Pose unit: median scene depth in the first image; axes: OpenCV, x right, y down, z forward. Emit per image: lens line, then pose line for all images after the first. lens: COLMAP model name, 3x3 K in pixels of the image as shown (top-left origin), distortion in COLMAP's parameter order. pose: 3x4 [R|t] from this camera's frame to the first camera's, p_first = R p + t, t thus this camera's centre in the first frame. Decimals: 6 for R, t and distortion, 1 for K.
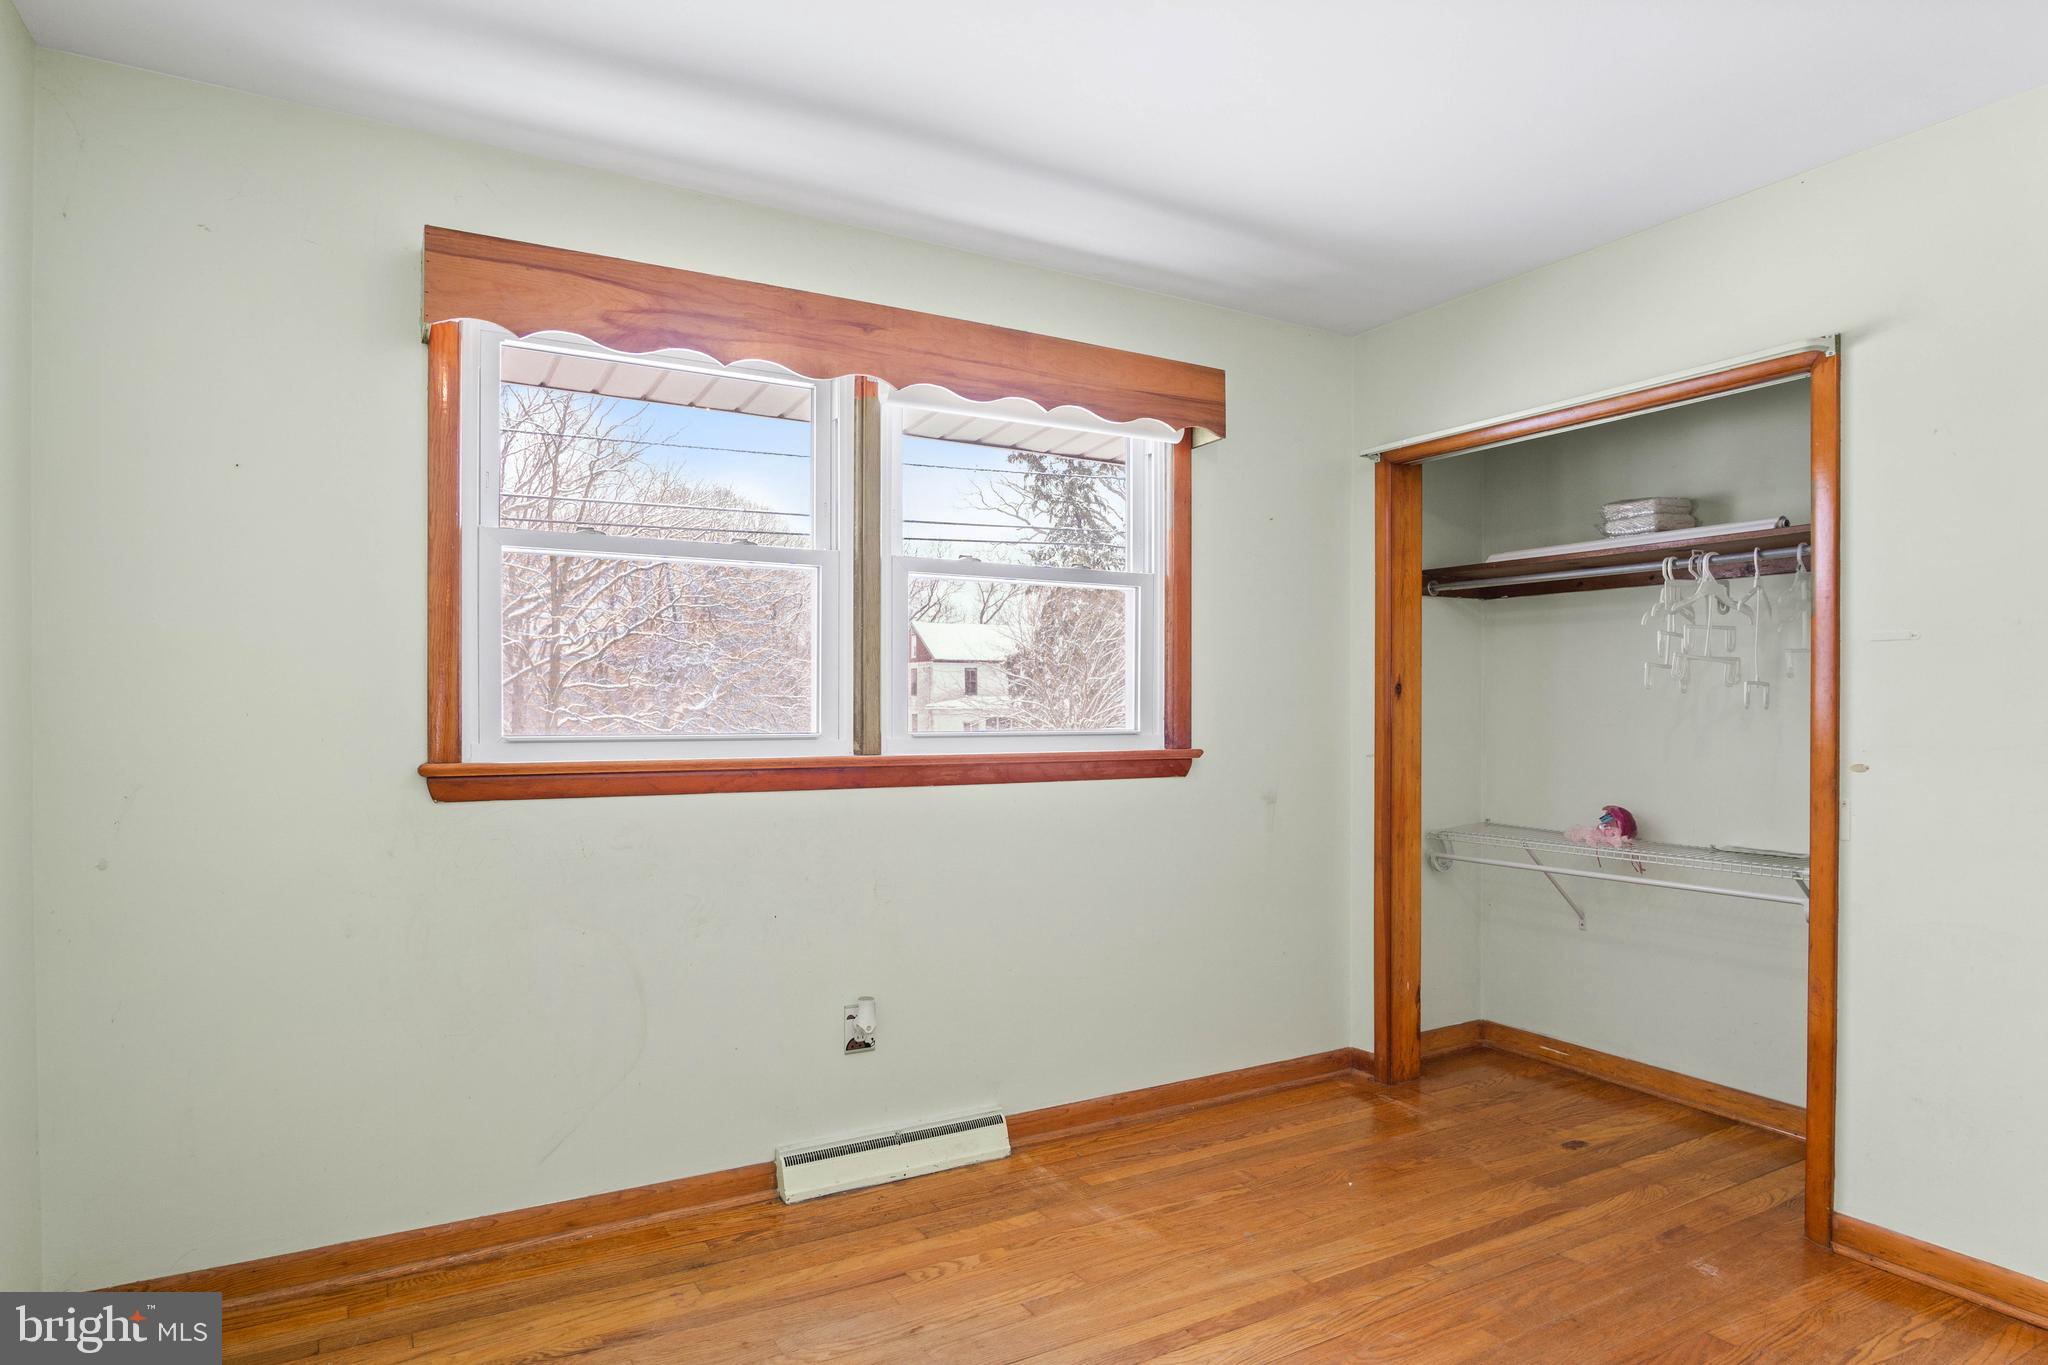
lens RADIAL K [[1124.3, 0, 1014.0], [0, 1124.3, 693.6], [0, 0, 1]] dist [-0.027676, 0.005746]
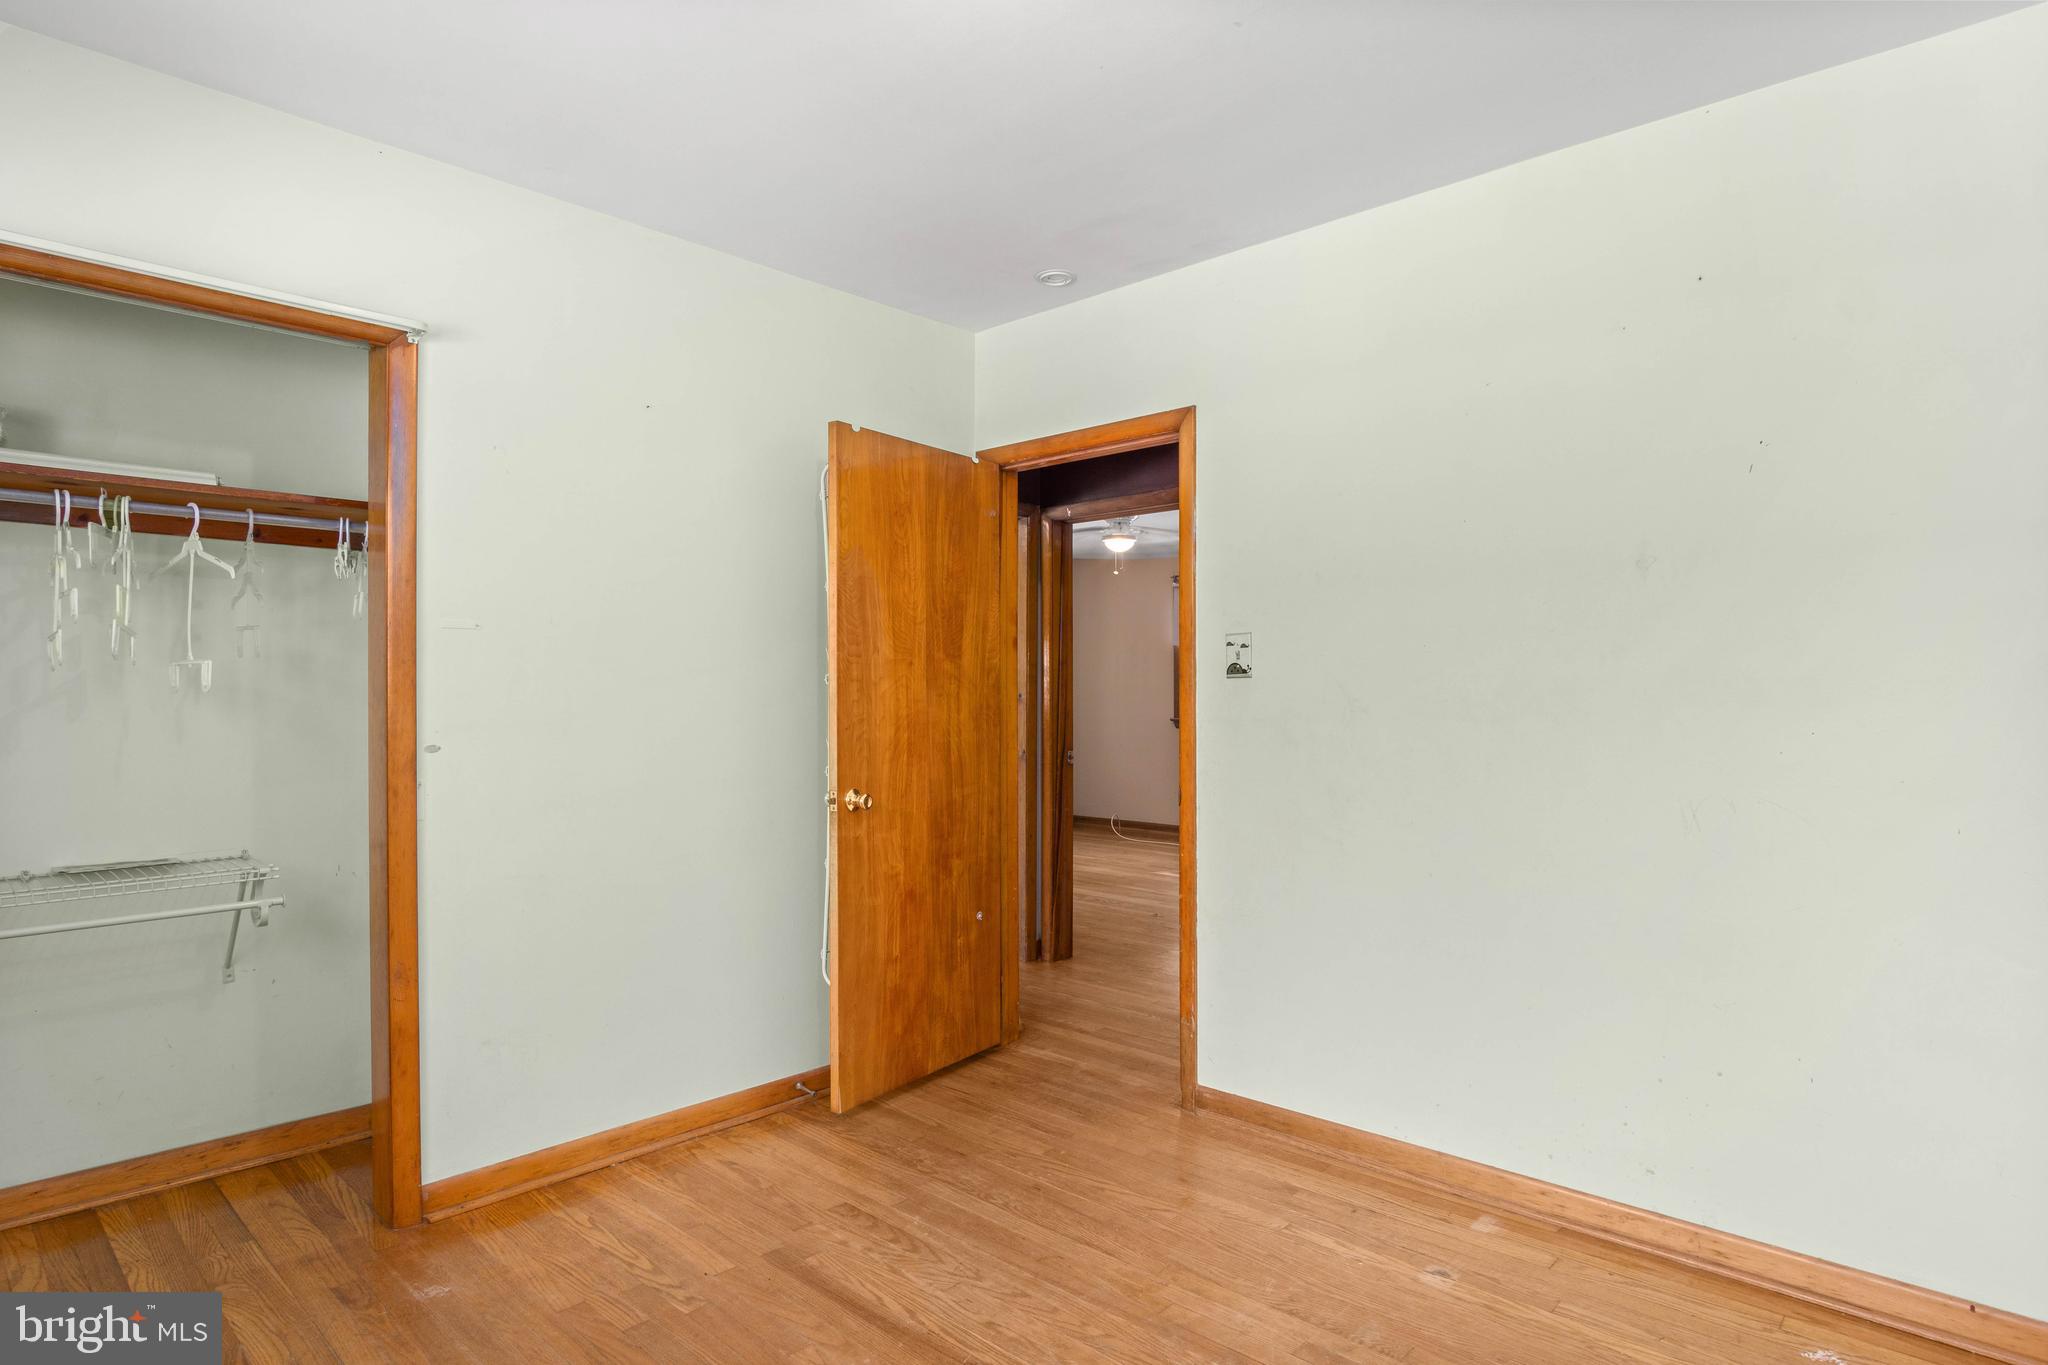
lens RADIAL K [[1124.3, 0, 1014.0], [0, 1124.3, 693.6], [0, 0, 1]] dist [-0.027676, 0.005746]
pose [[-0.296078, 0.004045, 0.955155, -0.335073], [-0.010405, 0.999918, -0.007460, 0.014326], [-0.955107, -0.012147, -0.296012, 0.661074]]
